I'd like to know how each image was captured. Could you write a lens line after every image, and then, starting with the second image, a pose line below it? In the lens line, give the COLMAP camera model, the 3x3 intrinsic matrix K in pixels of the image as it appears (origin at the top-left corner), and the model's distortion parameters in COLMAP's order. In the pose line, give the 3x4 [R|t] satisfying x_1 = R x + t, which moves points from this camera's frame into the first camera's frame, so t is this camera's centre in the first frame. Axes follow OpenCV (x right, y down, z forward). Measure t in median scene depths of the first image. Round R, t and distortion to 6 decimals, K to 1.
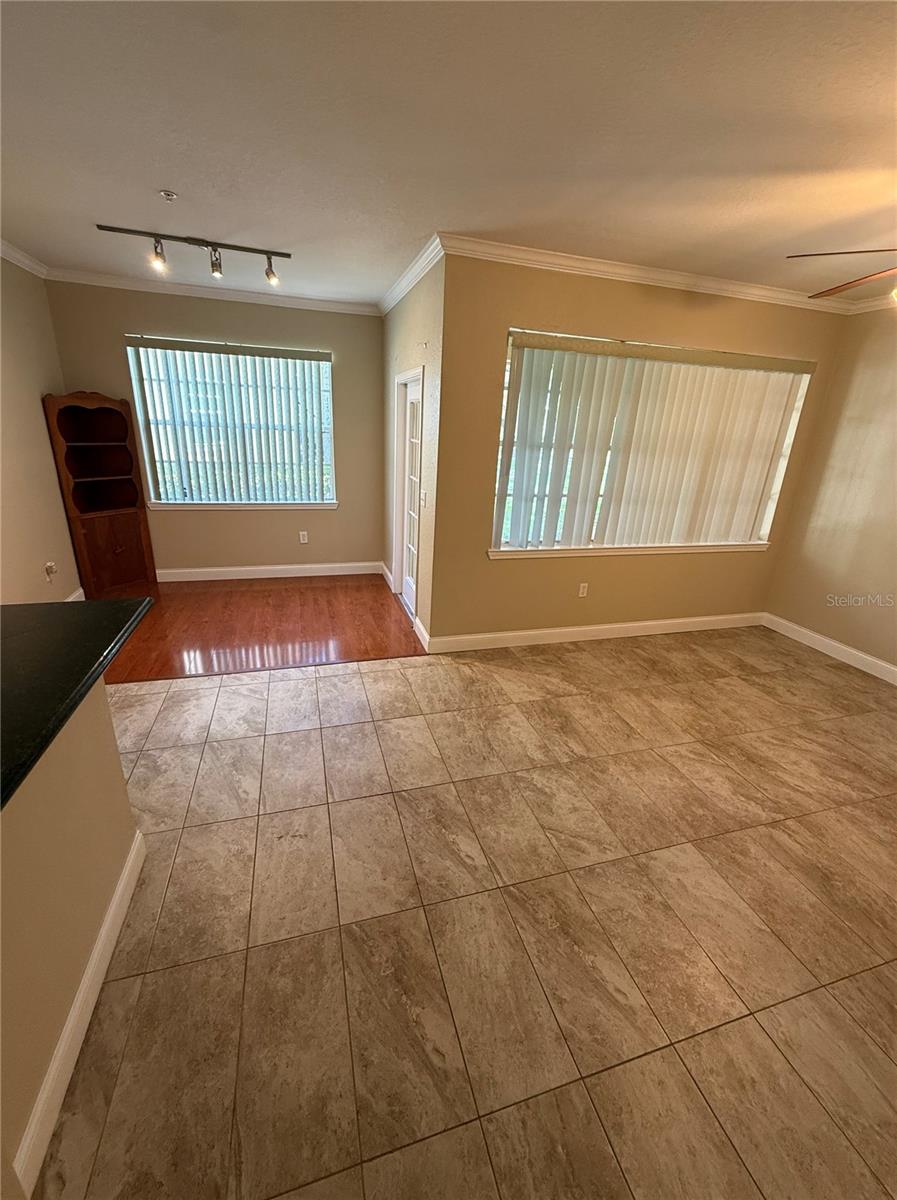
lens RADIAL K [[485.7, 0, 441.1], [0, 485.7, 596.3], [0, 0, 1]] dist [-0.001698, 0.000359]
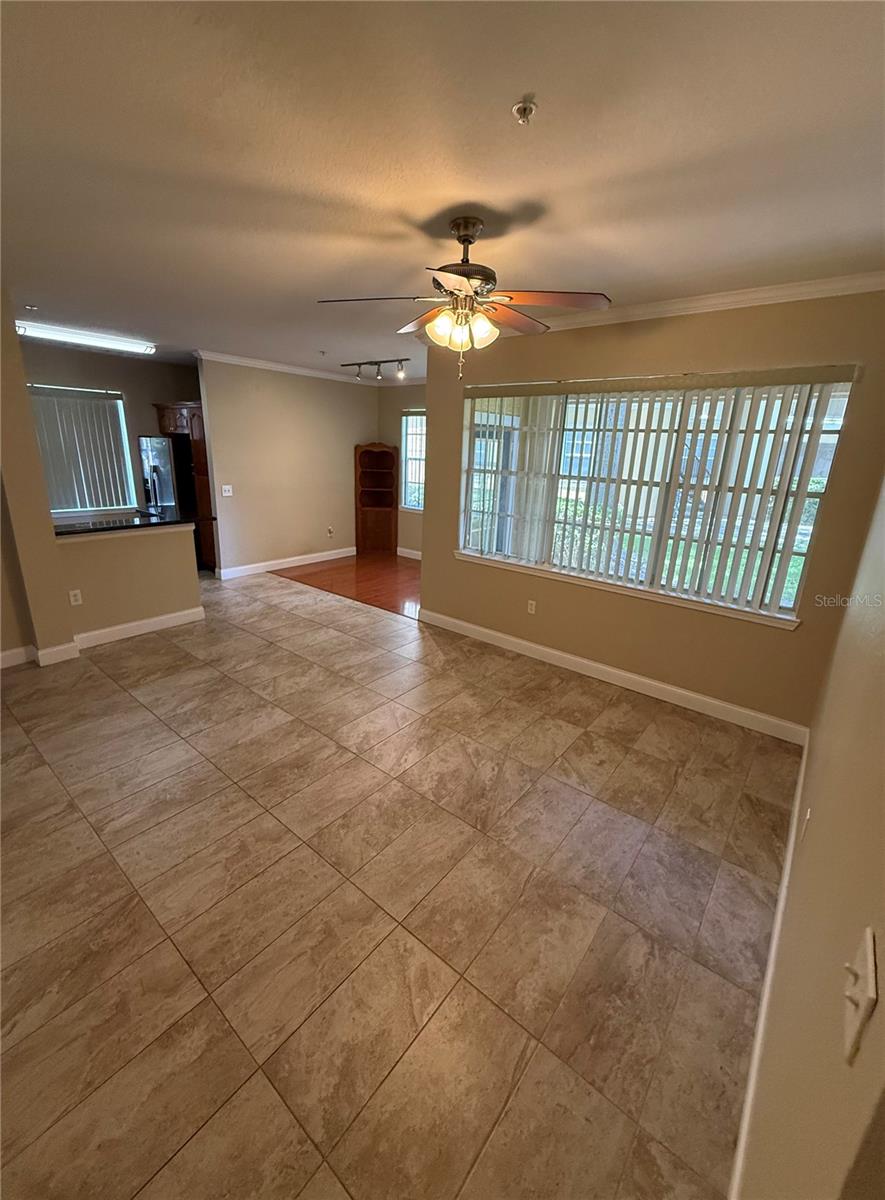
lens RADIAL K [[485.7, 0, 439.1], [0, 485.7, 593.7], [0, 0, 1]] dist [-0.001698, 0.000359]
pose [[0.564982, 0.214588, -0.796710, 1.176163], [-0.286384, 0.956561, 0.054555, -0.047852], [0.773809, 0.197342, 0.601894, 0.220837]]
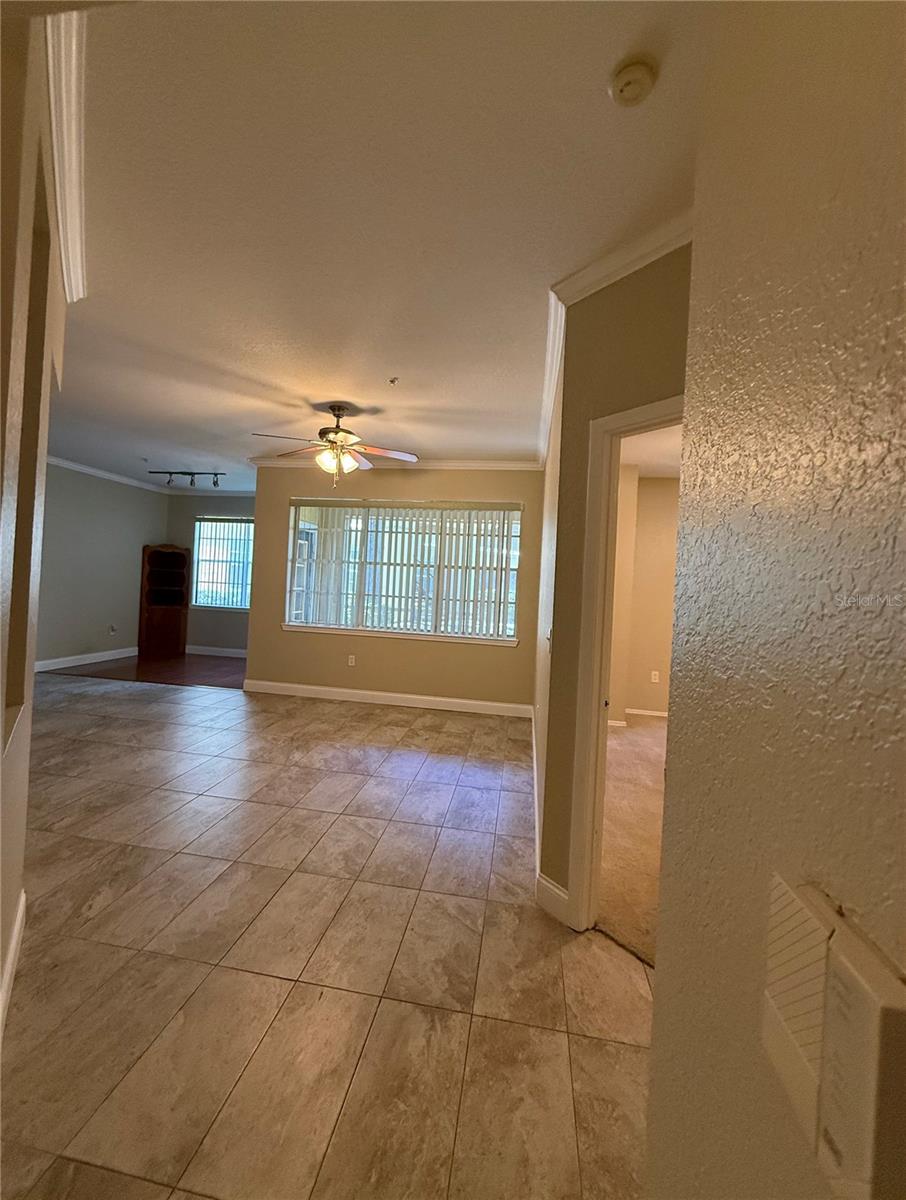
lens RADIAL K [[499.3, 0, 443.7], [0, 499.3, 597.8], [0, 0, 1]] dist [-0.000578, -0.000713]
pose [[0.899488, 0.011231, -0.436800, 1.322684], [-0.155478, 0.942469, -0.295938, 0.229435], [0.408347, 0.334106, 0.849486, -0.190566]]
